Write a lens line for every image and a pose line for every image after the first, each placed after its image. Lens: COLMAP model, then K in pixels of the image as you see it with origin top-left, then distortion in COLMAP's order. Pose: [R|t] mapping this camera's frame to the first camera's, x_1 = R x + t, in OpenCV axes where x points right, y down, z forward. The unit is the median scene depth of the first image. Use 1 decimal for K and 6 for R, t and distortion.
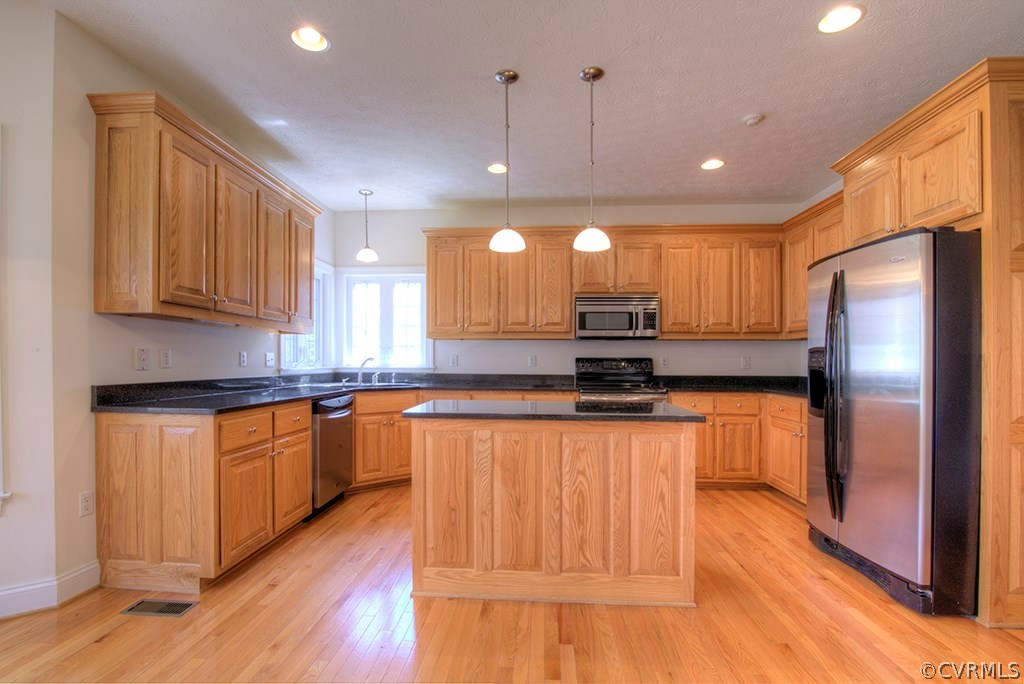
lens RADIAL K [[475.3, 0, 507.3], [0, 475.3, 361.0], [0, 0, 1]] dist [-0.024006, 0.000724]
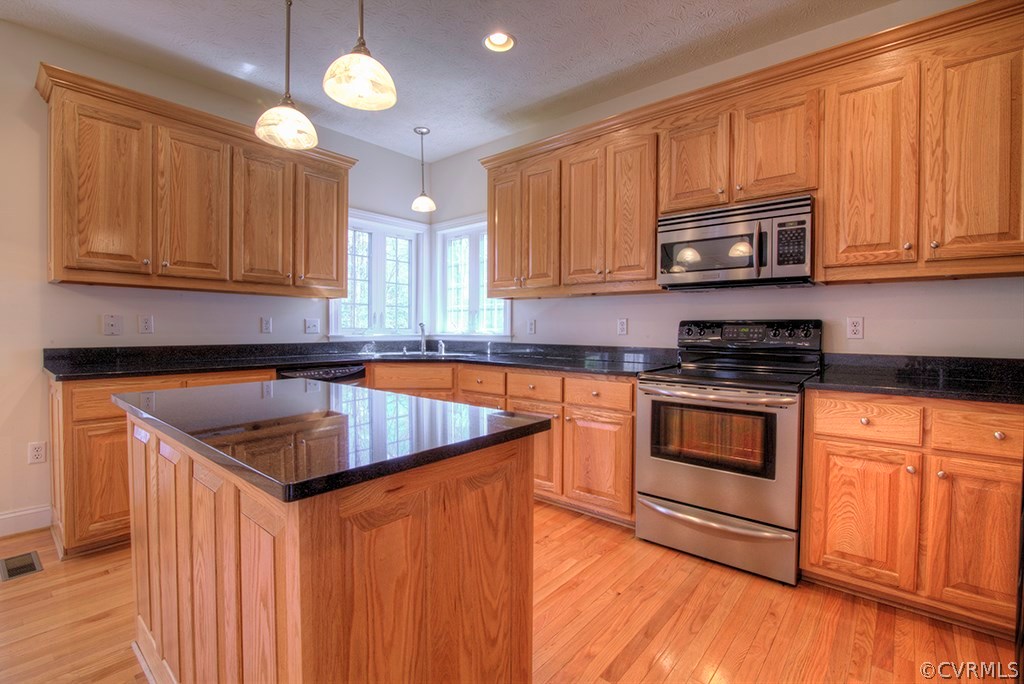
lens RADIAL K [[475.3, 0, 511.6], [0, 475.3, 341.6], [0, 0, 1]] dist [-0.024006, 0.000724]
pose [[0.805979, 0.014836, -0.591758, 0.355815], [0.000518, 0.999668, 0.025769, 0.004524], [0.591944, -0.021076, 0.805704, 0.407245]]
